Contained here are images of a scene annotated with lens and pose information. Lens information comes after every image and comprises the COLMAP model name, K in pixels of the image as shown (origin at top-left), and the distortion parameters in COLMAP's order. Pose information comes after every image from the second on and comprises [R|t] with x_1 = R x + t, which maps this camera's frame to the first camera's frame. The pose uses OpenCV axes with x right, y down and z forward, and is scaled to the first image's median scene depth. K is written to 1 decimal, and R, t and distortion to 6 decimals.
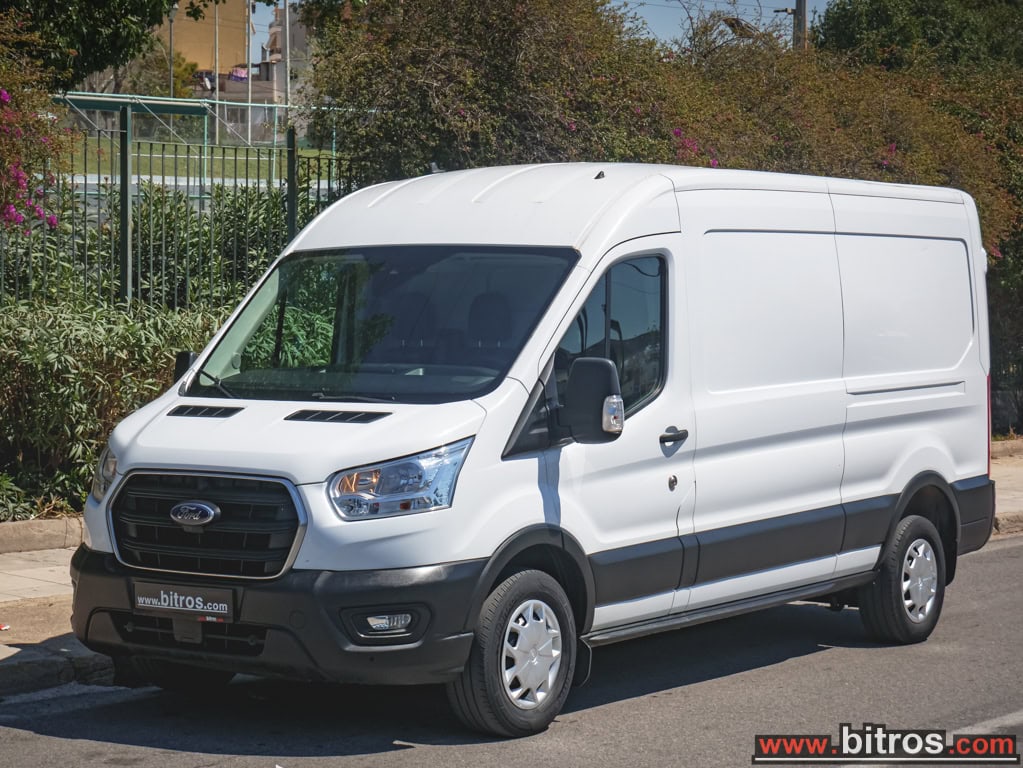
lens RADIAL K [[2405.6, 0, 510.0], [0, 2405.6, 382.8], [0, 0, 1]] dist [-0.110053, 0.000000]
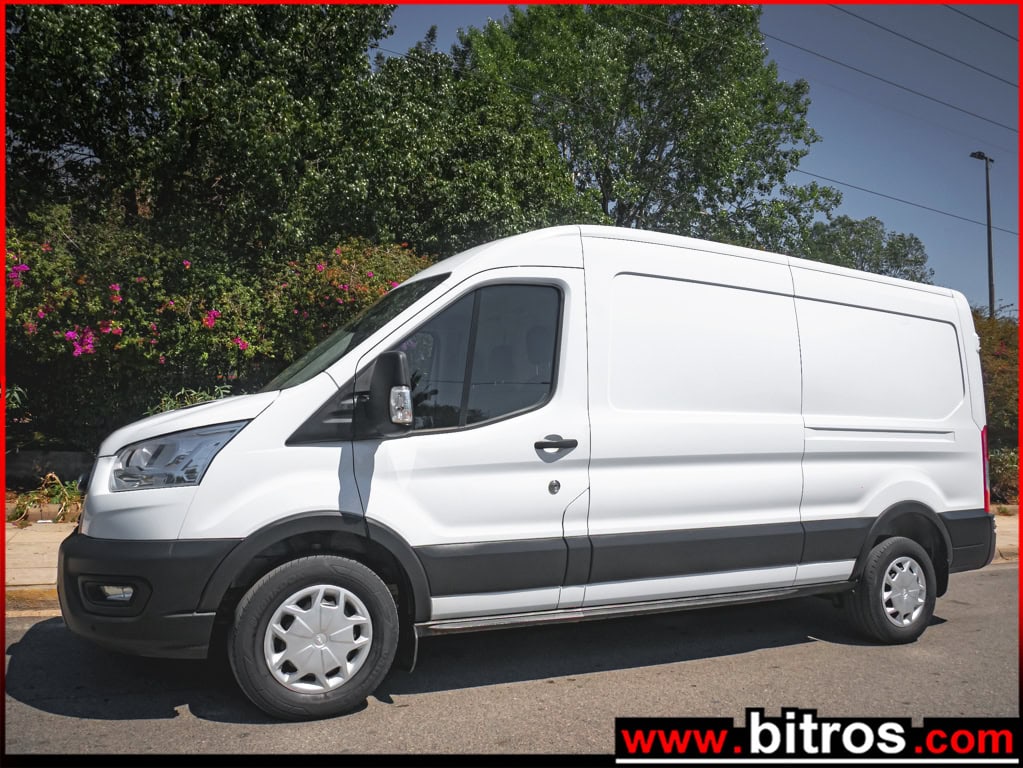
lens RADIAL K [[723.9, 0, 512.3], [0, 723.9, 381.1], [0, 0, 1]] dist [-0.046718, 0.004867]
pose [[0.872142, -0.019831, -0.488850, 0.229980], [-0.043286, 0.992132, -0.117473, 0.036147], [0.487334, 0.123613, 0.864422, 0.756711]]
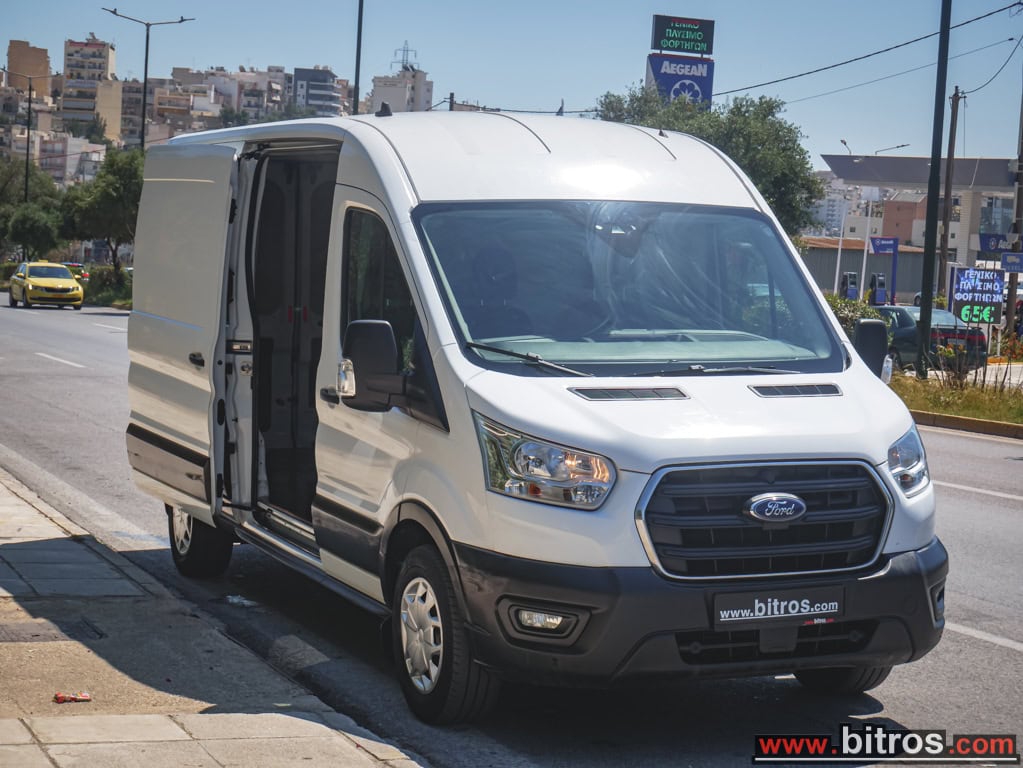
lens RADIAL K [[2048.2, 0, 514.4], [0, 2048.2, 373.1], [0, 0, 1]] dist [0.036854, 0.000000]
pose [[0.539595, -0.053039, 0.840253, -0.796399], [0.010732, 0.998366, 0.056128, -0.038558], [-0.841857, -0.021269, 0.539282, 0.647215]]
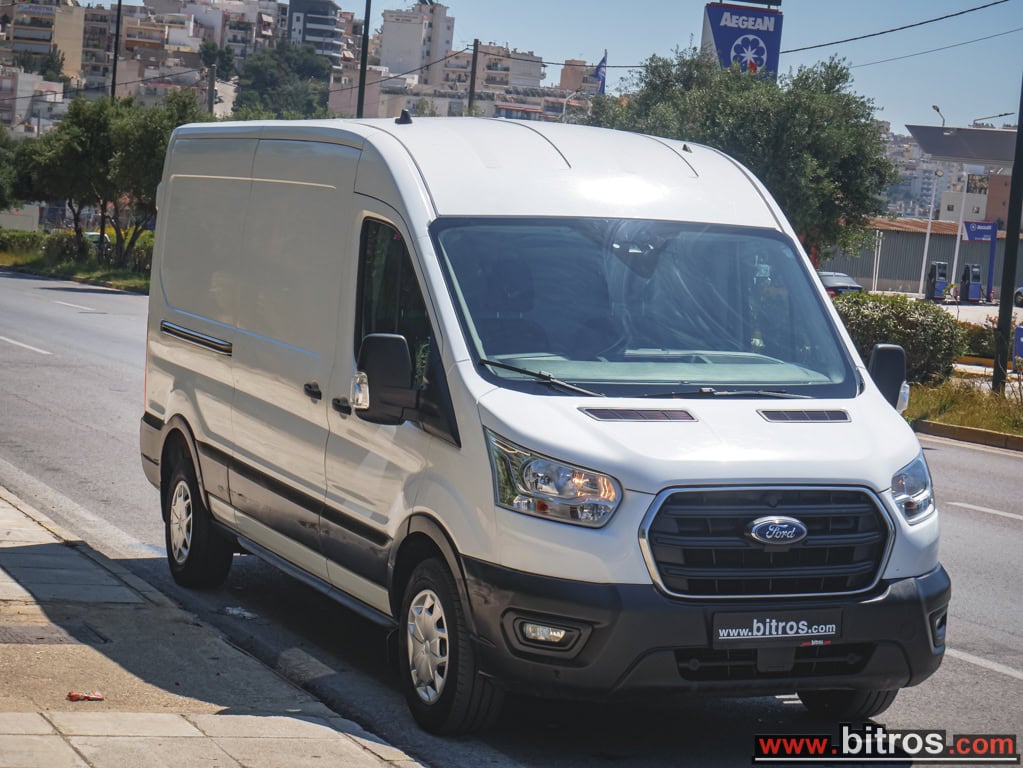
lens RADIAL K [[2451.5, 0, 514.2], [0, 2451.5, 381.5], [0, 0, 1]] dist [0.035161, 0.000000]
pose [[0.550373, -0.042770, 0.833823, -0.933510], [-0.016457, 0.997937, 0.062050, -0.057190], [-0.834757, -0.047873, 0.548534, 0.552180]]
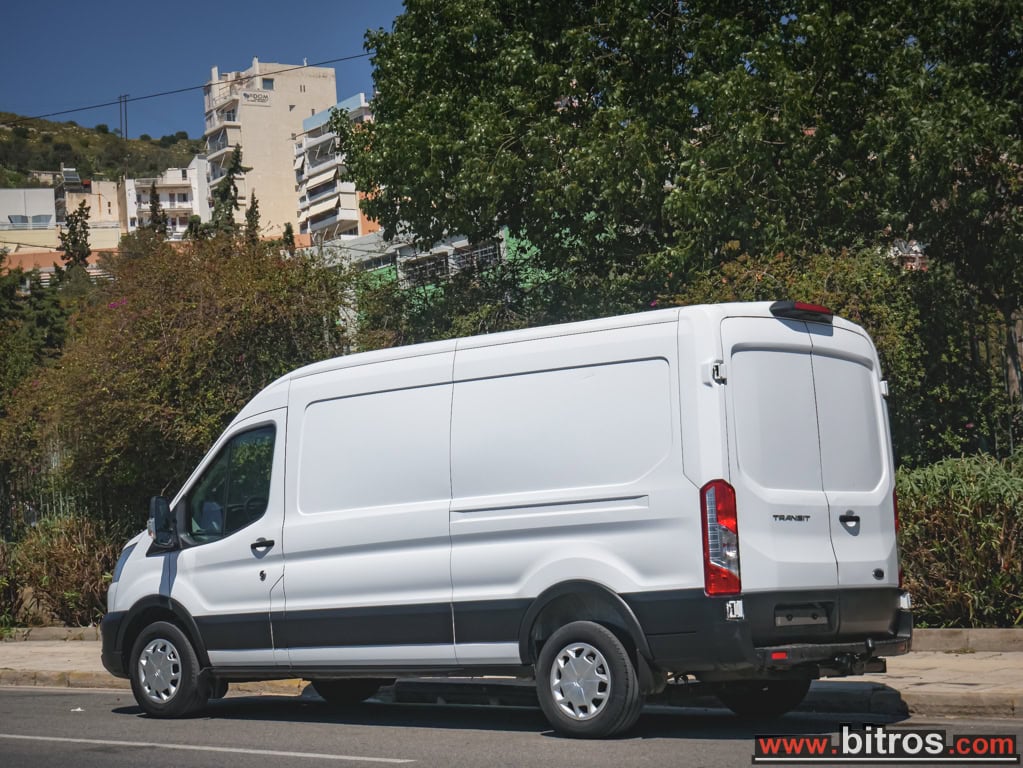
lens RADIAL K [[2048.2, 0, 514.0], [0, 2048.2, 382.1], [0, 0, 1]] dist [0.036854, 0.000000]
pose [[-0.104011, -0.092652, -0.990251, 1.441743], [0.002060, 0.995629, -0.093372, 0.044559], [0.994574, -0.011752, -0.103365, 1.394767]]
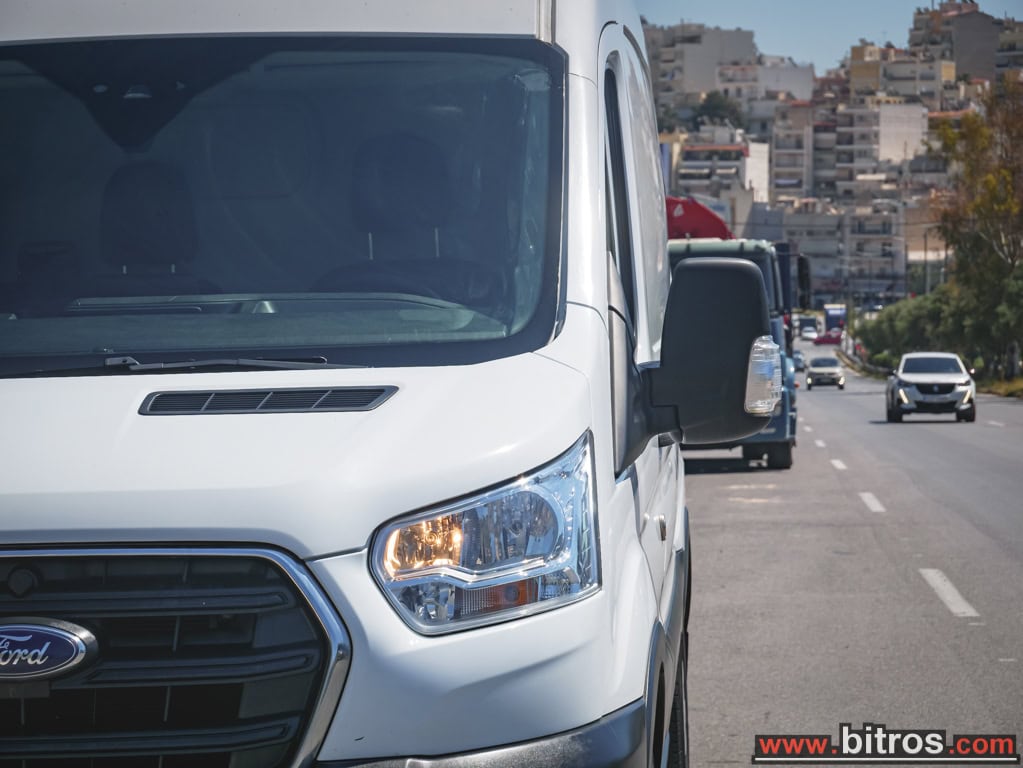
lens RADIAL K [[3443.0, 0, 503.7], [0, 3443.0, 386.6], [0, 0, 1]] dist [0.159039, 0.000000]
pose [[0.859489, -0.036700, 0.509835, -0.342719], [0.046614, 0.998891, -0.006679, 0.017274], [-0.509024, 0.029506, 0.860246, 0.443289]]
